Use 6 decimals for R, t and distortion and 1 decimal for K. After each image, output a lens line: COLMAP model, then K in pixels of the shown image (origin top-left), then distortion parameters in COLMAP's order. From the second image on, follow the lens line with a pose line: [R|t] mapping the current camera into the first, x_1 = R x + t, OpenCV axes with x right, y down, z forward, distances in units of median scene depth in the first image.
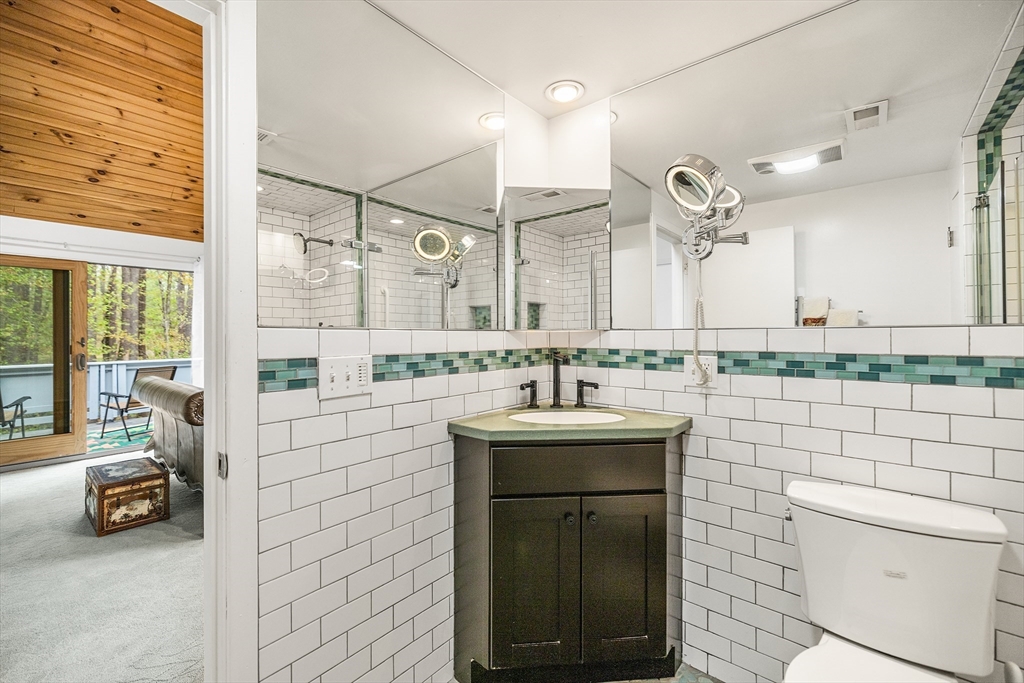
lens RADIAL K [[427.0, 0, 504.4], [0, 427.0, 334.9], [0, 0, 1]] dist [0.003690, -0.001467]
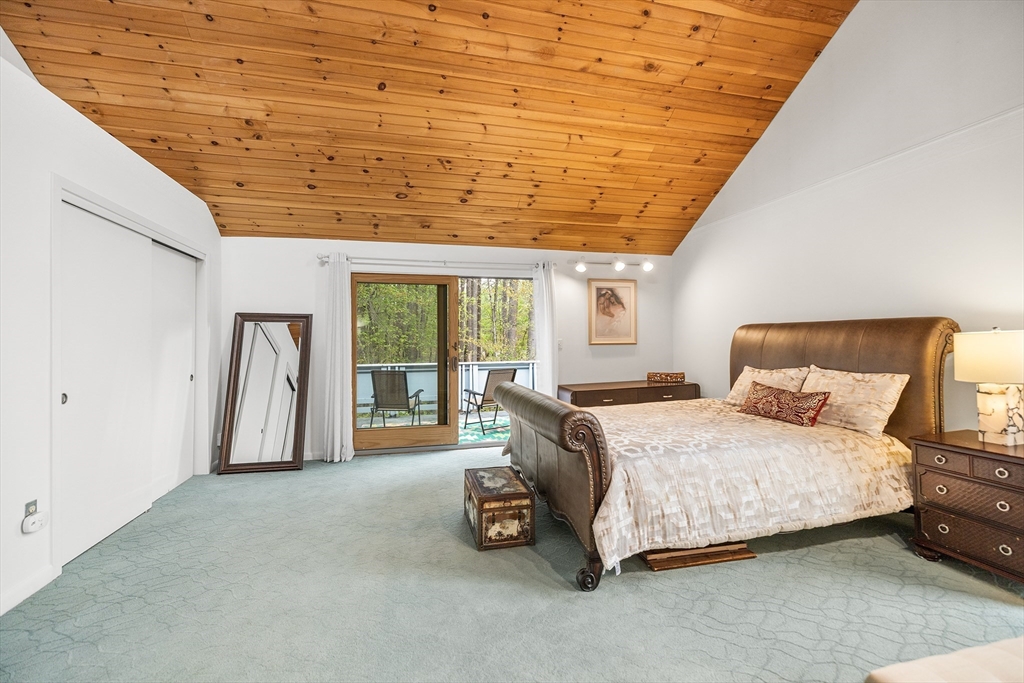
lens RADIAL K [[427.0, 0, 507.8], [0, 427.0, 335.1], [0, 0, 1]] dist [0.003690, -0.001467]
pose [[0.808038, -0.006887, -0.589090, -0.305502], [0.002538, 0.999963, -0.008209, -0.004817], [0.589125, 0.005138, 0.808026, 0.243841]]
